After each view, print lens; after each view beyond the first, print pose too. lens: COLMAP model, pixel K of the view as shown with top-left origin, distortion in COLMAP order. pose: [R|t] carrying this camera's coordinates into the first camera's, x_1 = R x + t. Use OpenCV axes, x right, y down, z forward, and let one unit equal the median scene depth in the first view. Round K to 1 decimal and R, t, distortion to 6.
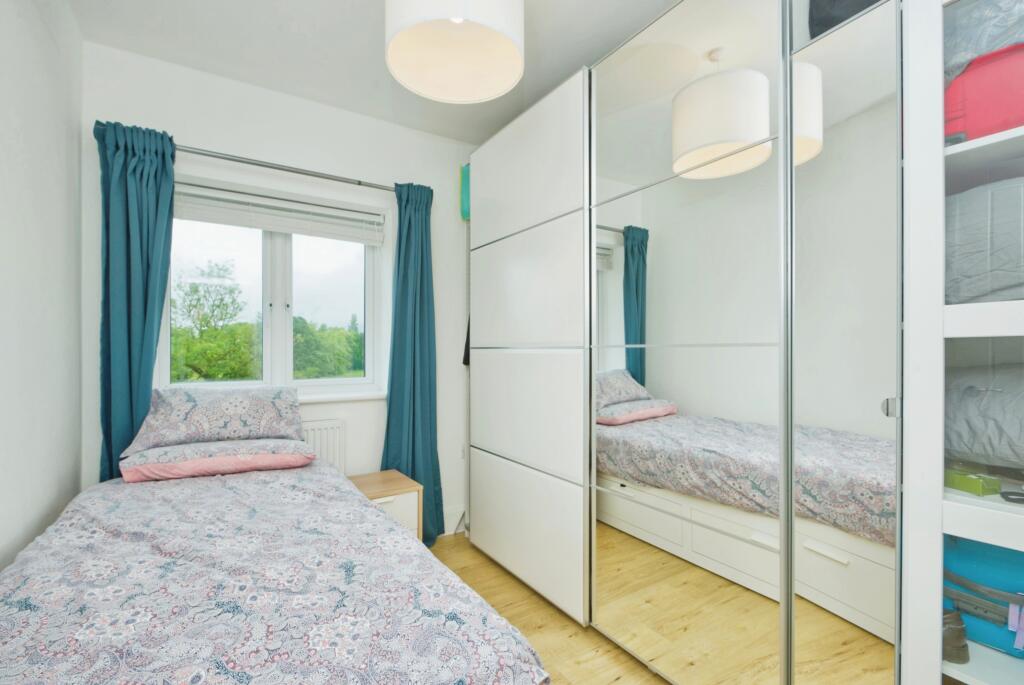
lens RADIAL K [[463.0, 0, 512.0], [0, 463.0, 342.5], [0, 0, 1]] dist [-0.000644, -0.000127]
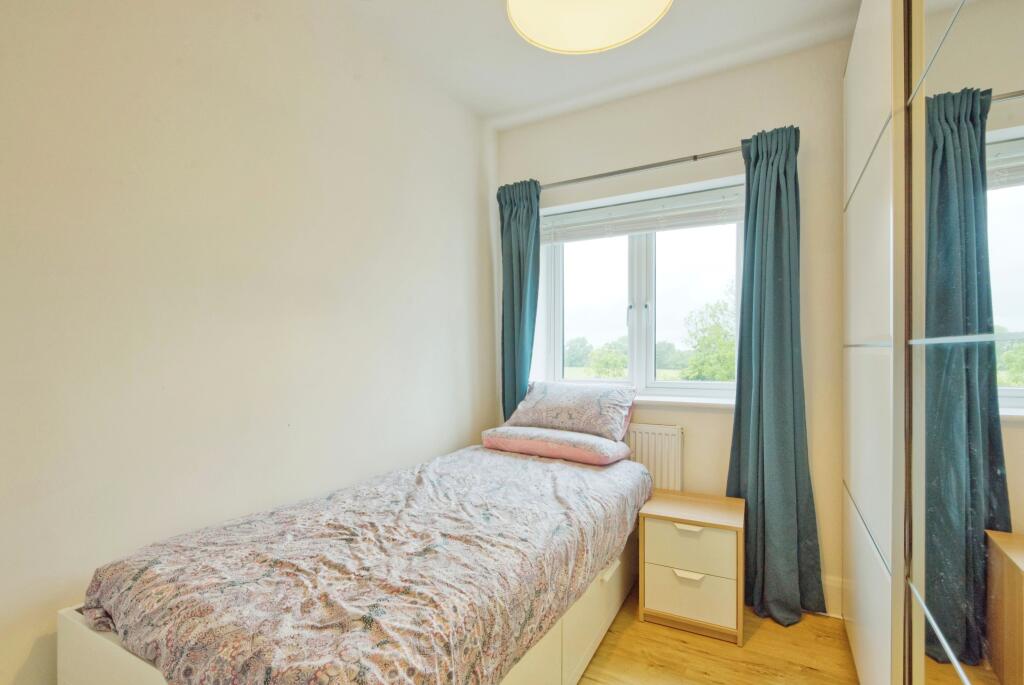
lens RADIAL K [[479.1, 0, 503.9], [0, 479.1, 349.6], [0, 0, 1]] dist [-0.000268, -0.000012]
pose [[0.456738, -0.006557, -0.889577, 0.386410], [0.020122, 0.999793, 0.002962, 0.006592], [0.889373, -0.019253, 0.456776, 0.337227]]
